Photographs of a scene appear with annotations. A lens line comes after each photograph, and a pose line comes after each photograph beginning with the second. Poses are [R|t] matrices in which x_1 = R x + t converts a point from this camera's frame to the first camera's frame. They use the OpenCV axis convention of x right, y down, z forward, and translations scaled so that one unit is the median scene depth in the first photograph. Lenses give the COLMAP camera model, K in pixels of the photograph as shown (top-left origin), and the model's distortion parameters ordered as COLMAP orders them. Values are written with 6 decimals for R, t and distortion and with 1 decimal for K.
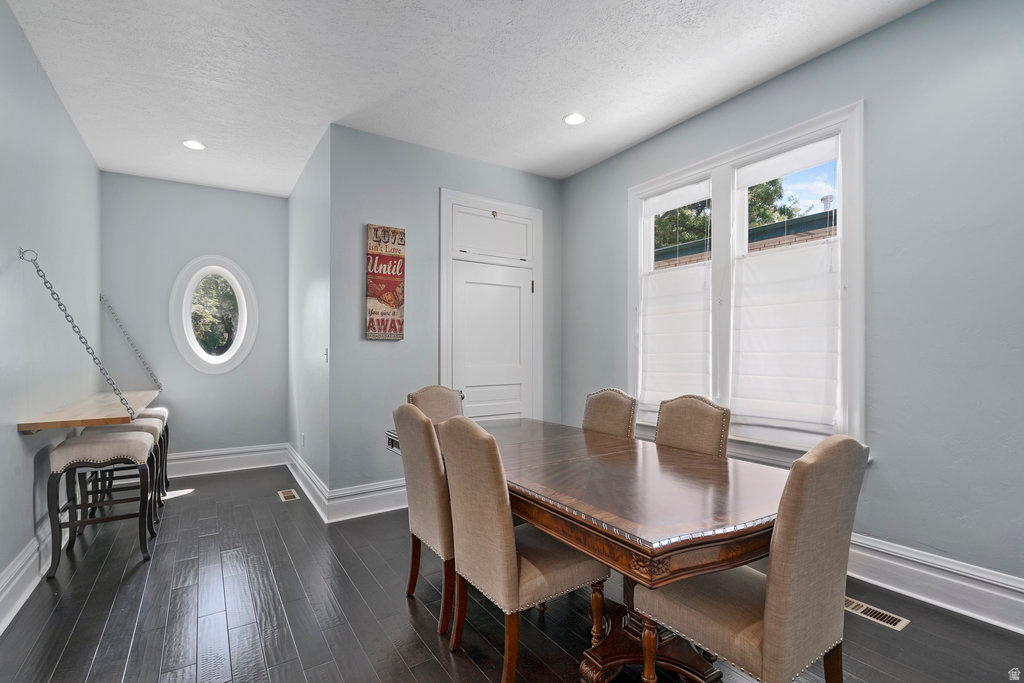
lens RADIAL K [[476.1, 0, 511.5], [0, 476.1, 354.8], [0, 0, 1]] dist [0.000432, 0.001976]
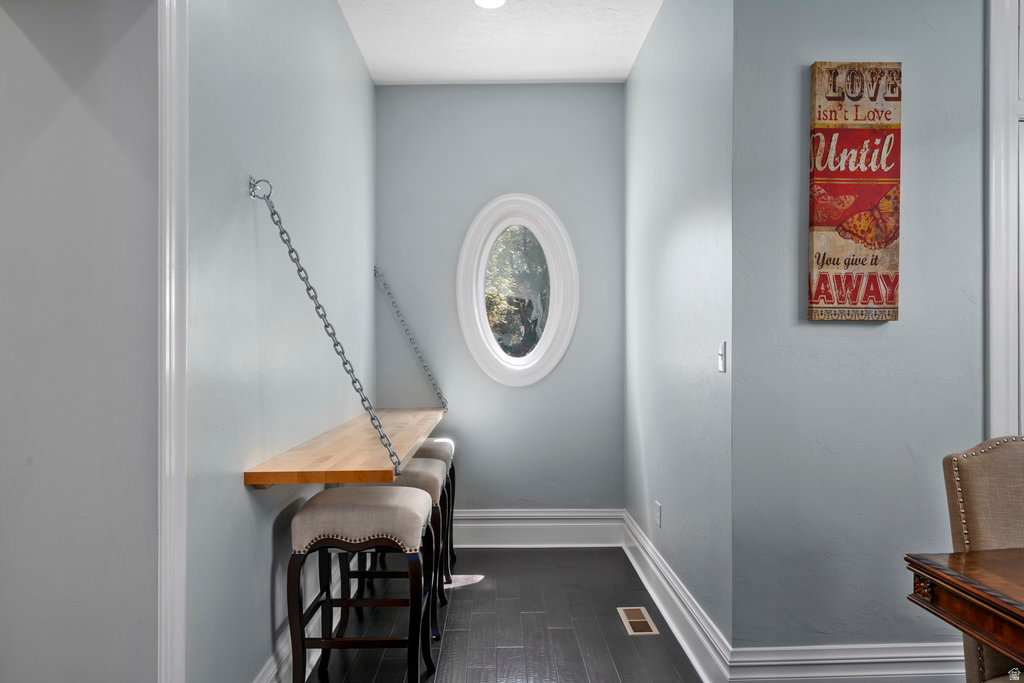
lens RADIAL K [[694.9, 0, 513.1], [0, 694.9, 344.6], [0, 0, 1]] dist [0.025336, -0.011106]
pose [[0.853415, -0.007648, -0.521175, -0.200426], [-0.000257, 0.999886, -0.015094, -0.000697], [0.521231, 0.013016, 0.853316, 0.292718]]
